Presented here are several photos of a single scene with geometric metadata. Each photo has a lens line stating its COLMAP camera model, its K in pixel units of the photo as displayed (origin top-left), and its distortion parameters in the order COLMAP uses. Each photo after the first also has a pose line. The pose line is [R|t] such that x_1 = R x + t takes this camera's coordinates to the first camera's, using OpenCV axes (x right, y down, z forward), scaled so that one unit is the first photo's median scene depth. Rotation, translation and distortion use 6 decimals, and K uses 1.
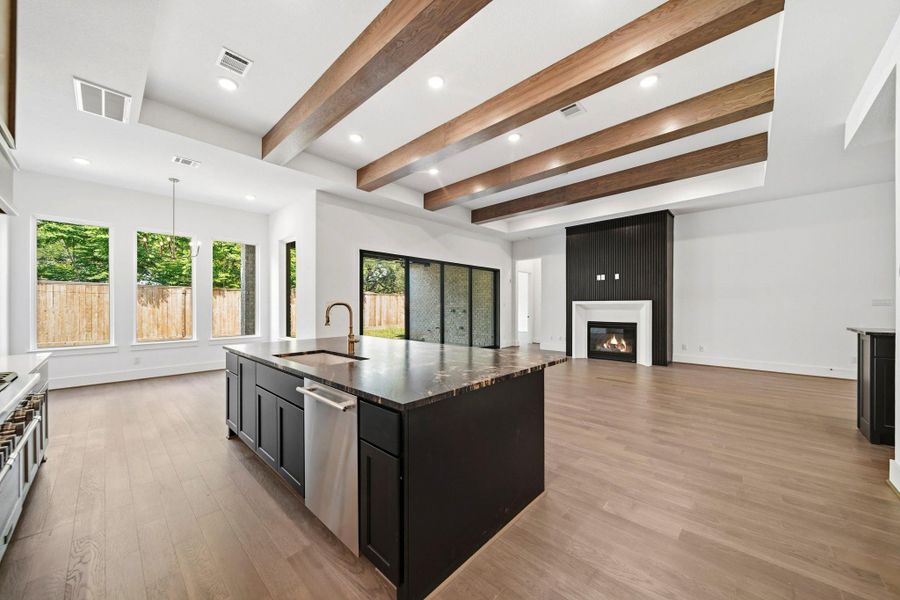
lens RADIAL K [[335.6, 0, 452.8], [0, 335.6, 304.9], [0, 0, 1]] dist [0.018293, 0.000001]
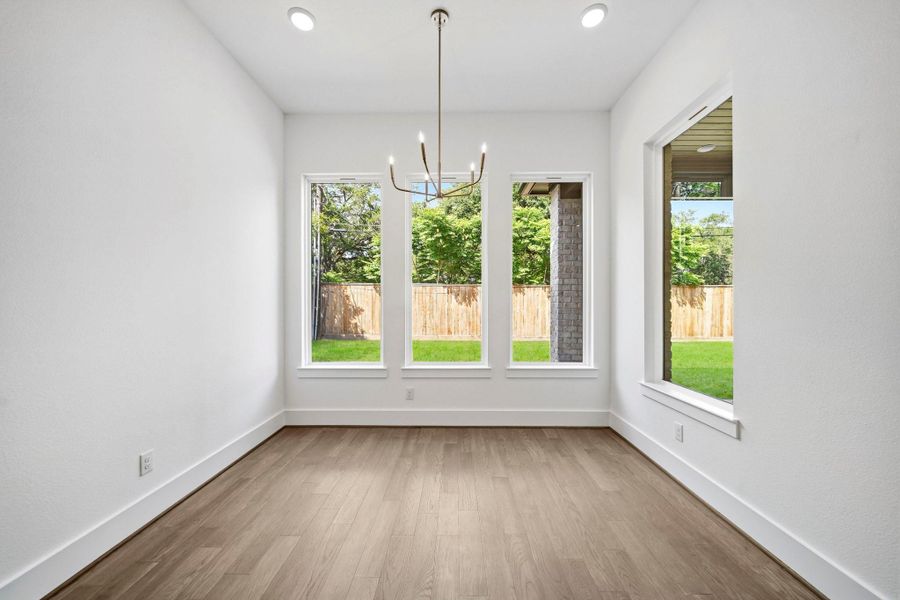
lens RADIAL K [[257.5, 0, 450.2], [0, 257.5, 303.4], [0, 0, 1]] dist [-0.000515, -0.000013]
pose [[0.650492, -0.002133, -0.759510, -0.318374], [0.002756, 0.999996, -0.000447, 0.000699], [0.759508, -0.001802, 0.650496, 0.455011]]
